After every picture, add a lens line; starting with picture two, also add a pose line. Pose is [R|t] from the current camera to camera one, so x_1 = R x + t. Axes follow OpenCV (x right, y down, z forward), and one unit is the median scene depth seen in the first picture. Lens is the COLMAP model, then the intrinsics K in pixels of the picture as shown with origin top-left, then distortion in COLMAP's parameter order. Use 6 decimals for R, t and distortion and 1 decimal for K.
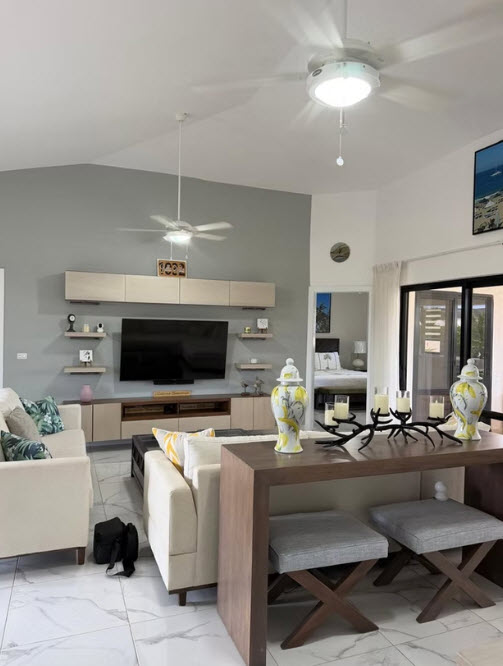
lens RADIAL K [[476.2, 0, 251.5], [0, 476.2, 333.0], [0, 0, 1]] dist [0.092735, -0.003398]
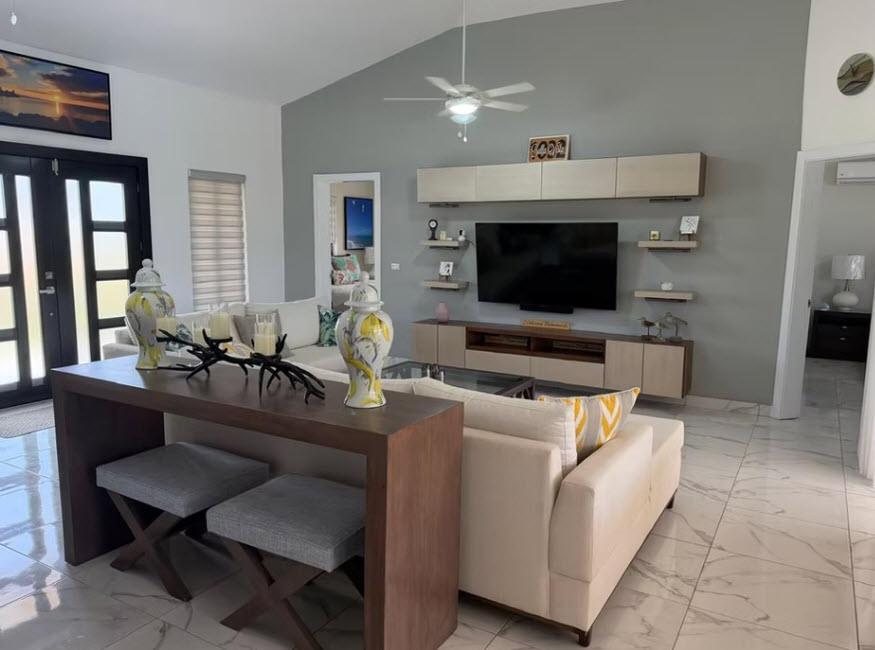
lens RADIAL K [[629.7, 0, 437.5], [0, 629.7, 325.0], [0, 0, 1]] dist [0.004310, -0.034385]
pose [[0.616669, 0.095848, -0.781366, 0.493309], [-0.003318, 0.992868, 0.119174, 0.013402], [0.787216, -0.070899, 0.612588, 0.283562]]
